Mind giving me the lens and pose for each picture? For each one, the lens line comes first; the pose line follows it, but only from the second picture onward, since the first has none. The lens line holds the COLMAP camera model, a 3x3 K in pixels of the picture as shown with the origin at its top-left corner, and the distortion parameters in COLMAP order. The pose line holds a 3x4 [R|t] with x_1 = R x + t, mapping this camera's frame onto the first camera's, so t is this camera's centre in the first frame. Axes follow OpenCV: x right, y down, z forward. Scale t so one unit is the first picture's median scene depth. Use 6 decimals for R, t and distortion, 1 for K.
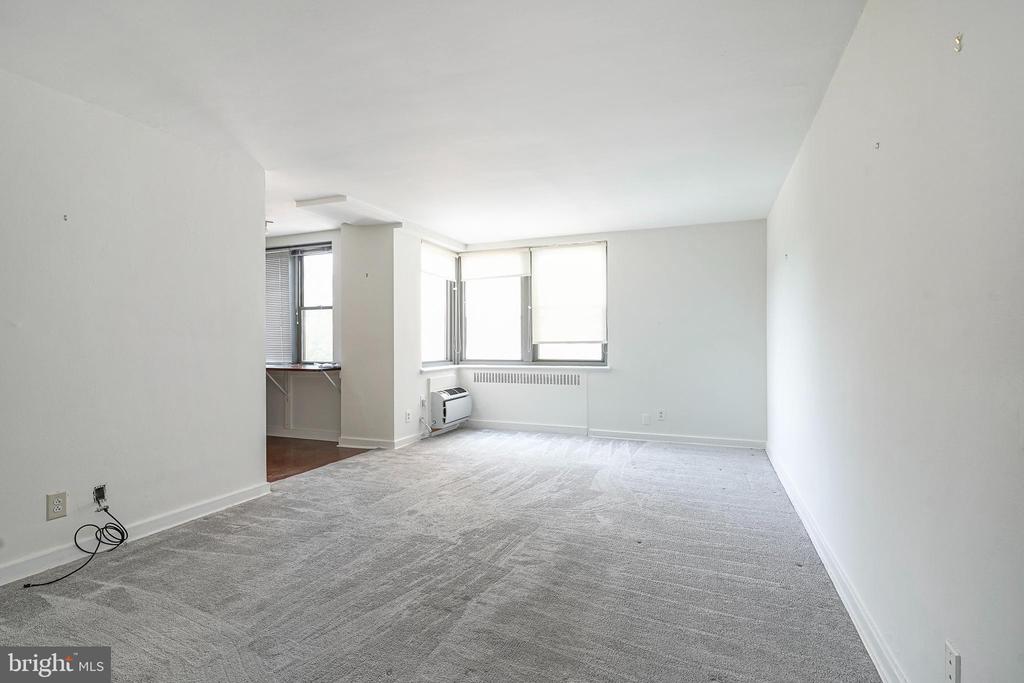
lens RADIAL K [[493.4, 0, 512.2], [0, 493.4, 346.8], [0, 0, 1]] dist [-0.006737, 0.006679]
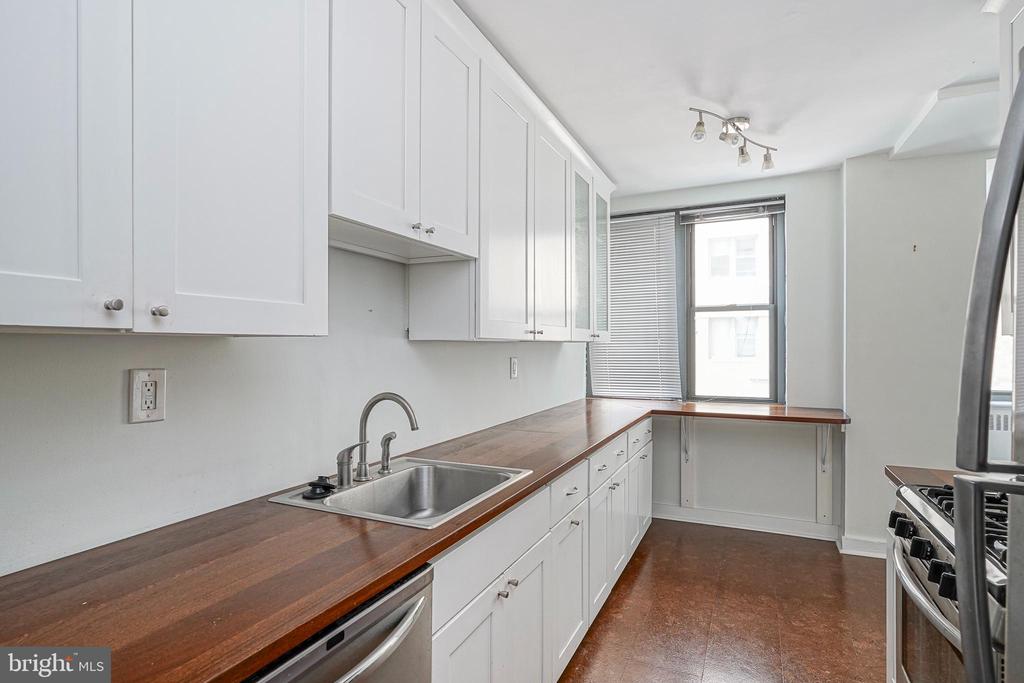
lens RADIAL K [[513.8, 0, 514.4], [0, 513.8, 345.5], [0, 0, 1]] dist [-0.009752, 0.000180]
pose [[0.997677, 0.001593, -0.068100, -0.641443], [-0.002402, 0.999927, -0.011801, -0.025647], [0.068076, 0.011937, 0.997609, 0.365052]]
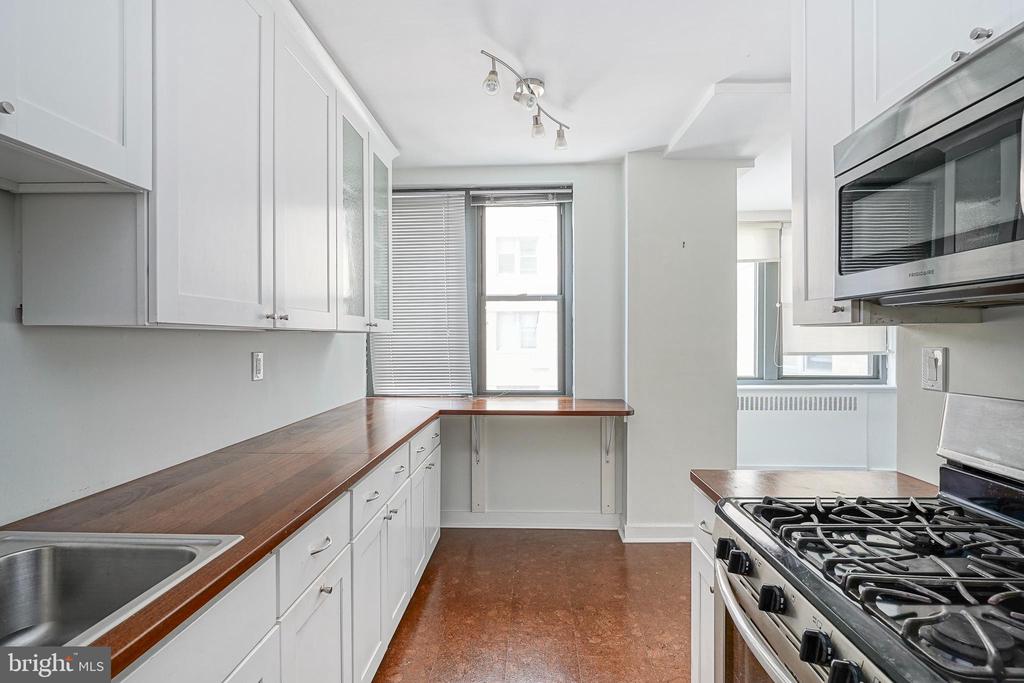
lens RADIAL K [[513.8, 0, 514.4], [0, 513.8, 345.5], [0, 0, 1]] dist [-0.009752, 0.000180]
pose [[0.946482, -0.003660, 0.322737, -0.621036], [0.002821, 0.999991, 0.003068, -0.025513], [-0.322745, -0.001994, 0.946484, 0.445481]]
